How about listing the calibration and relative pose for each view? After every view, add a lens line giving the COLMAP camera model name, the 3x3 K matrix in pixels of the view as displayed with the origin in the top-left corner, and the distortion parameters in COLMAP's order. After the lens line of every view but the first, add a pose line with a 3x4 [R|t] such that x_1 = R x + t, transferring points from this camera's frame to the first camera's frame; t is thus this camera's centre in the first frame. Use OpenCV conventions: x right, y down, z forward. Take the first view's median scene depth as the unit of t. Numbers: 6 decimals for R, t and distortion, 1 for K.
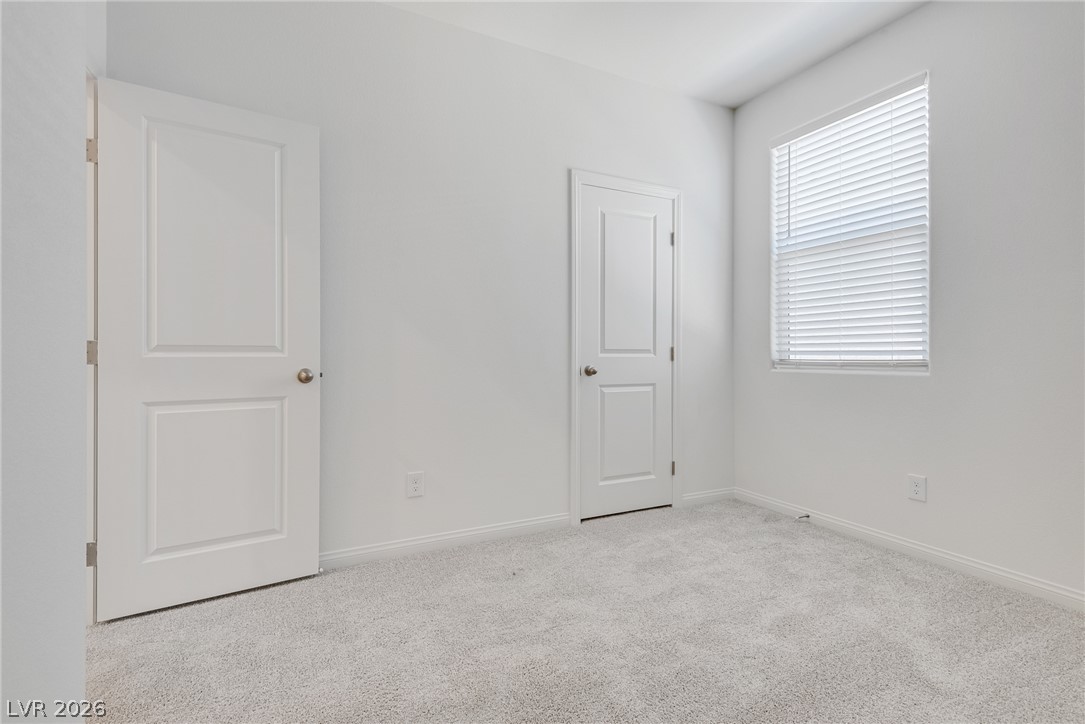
lens RADIAL K [[496.2, 0, 537.2], [0, 496.2, 356.9], [0, 0, 1]] dist [-0.002465, -0.001169]
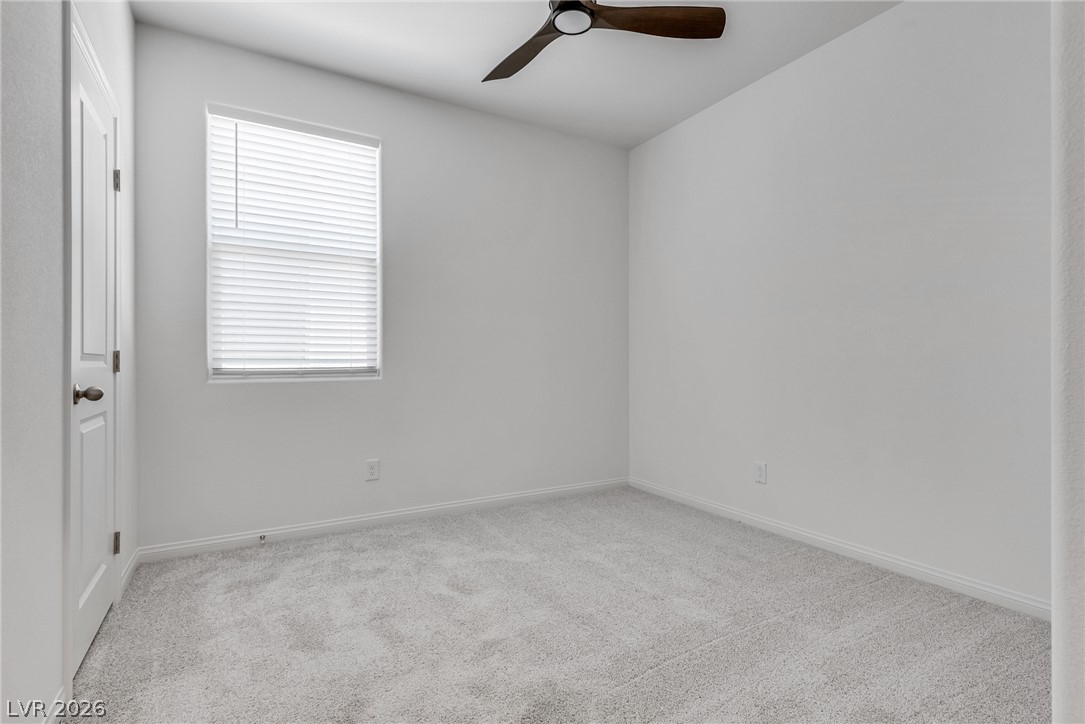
lens RADIAL K [[526.3, 0, 554.6], [0, 526.3, 364.3], [0, 0, 1]] dist [-0.000273, -0.000030]
pose [[-0.098082, -0.000522, 0.995178, -0.575061], [0.005570, 0.999984, 0.001074, 0.000457], [-0.995163, 0.005649, -0.098078, 0.656946]]
